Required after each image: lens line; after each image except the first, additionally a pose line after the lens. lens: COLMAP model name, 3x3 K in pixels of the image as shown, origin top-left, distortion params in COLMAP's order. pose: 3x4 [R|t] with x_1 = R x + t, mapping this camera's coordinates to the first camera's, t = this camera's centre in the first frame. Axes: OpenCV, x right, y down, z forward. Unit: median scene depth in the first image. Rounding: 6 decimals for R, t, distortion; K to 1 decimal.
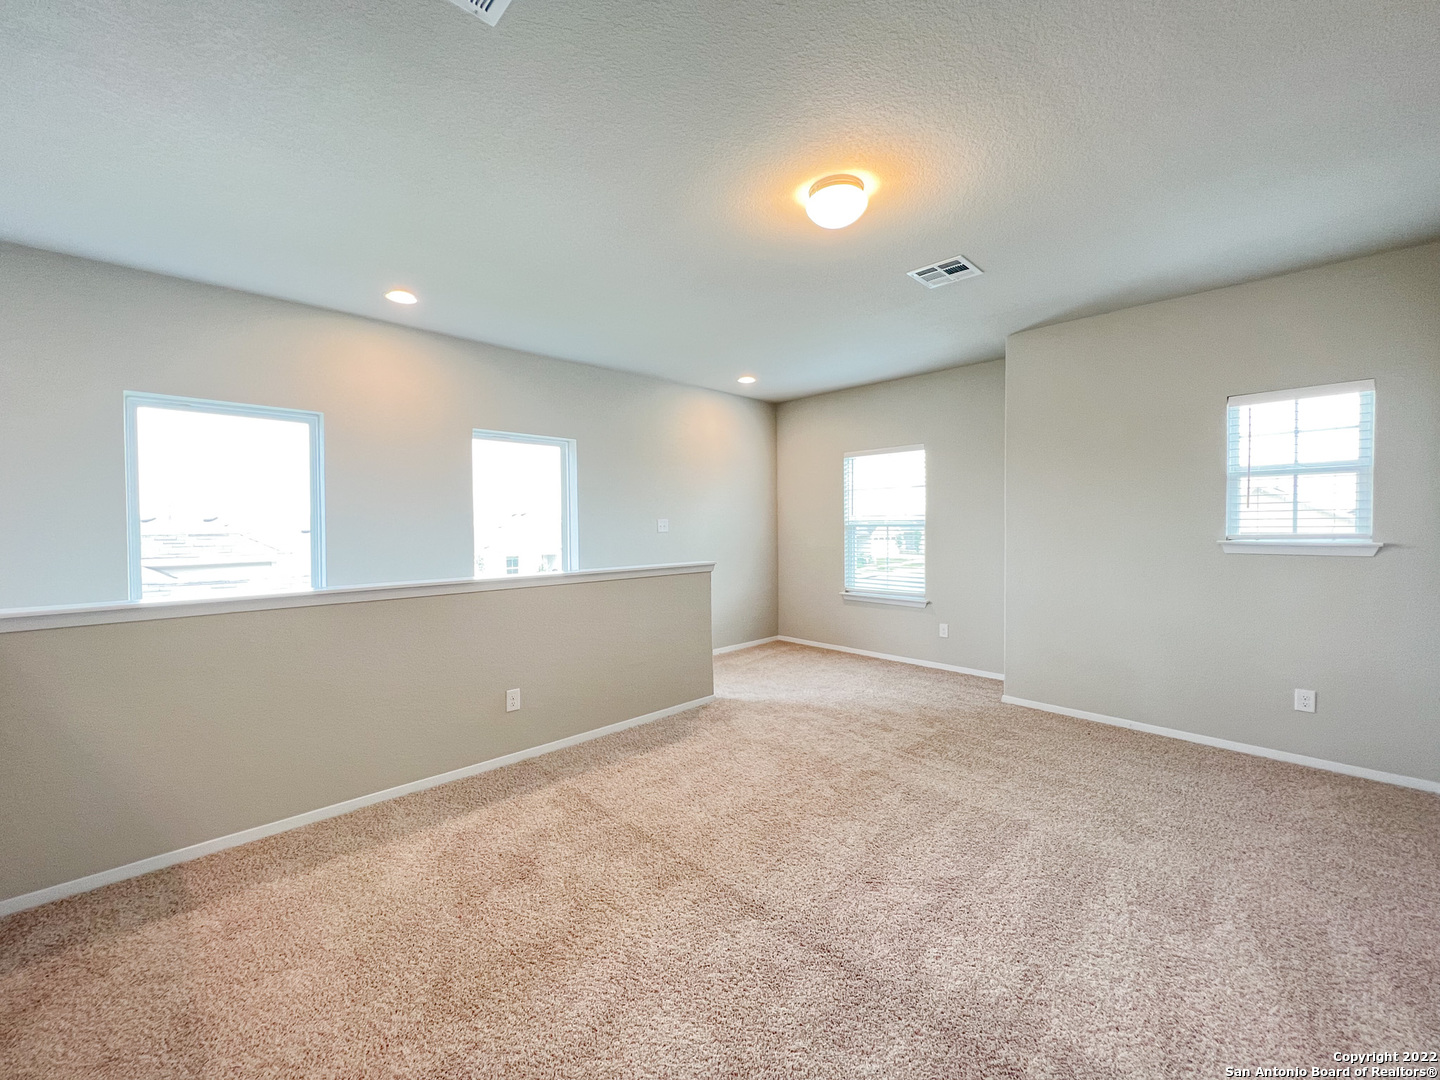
lens RADIAL K [[577.2, 0, 716.9], [0, 577.2, 537.1], [0, 0, 1]] dist [-0.001328, -0.000161]
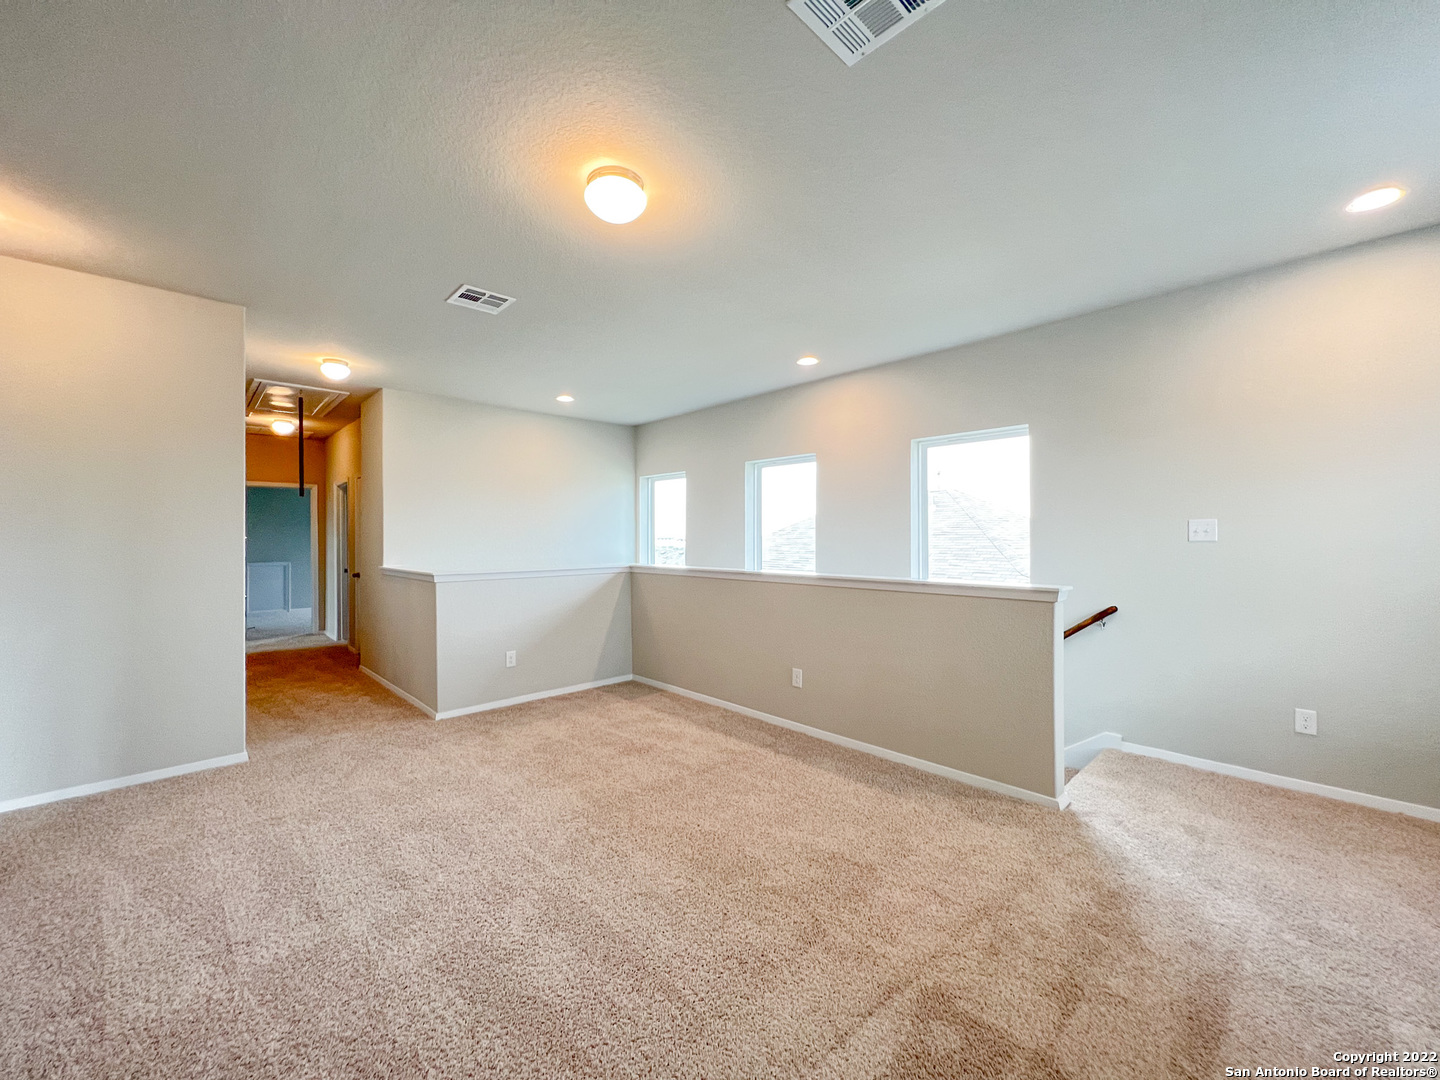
lens RADIAL K [[577.2, 0, 716.9], [0, 577.2, 537.1], [0, 0, 1]] dist [-0.001328, -0.000161]
pose [[-0.008704, 0.009389, -0.999918, 0.755412], [-0.016537, 0.999818, 0.009532, -0.014756], [0.999825, 0.016618, -0.008547, 0.761879]]
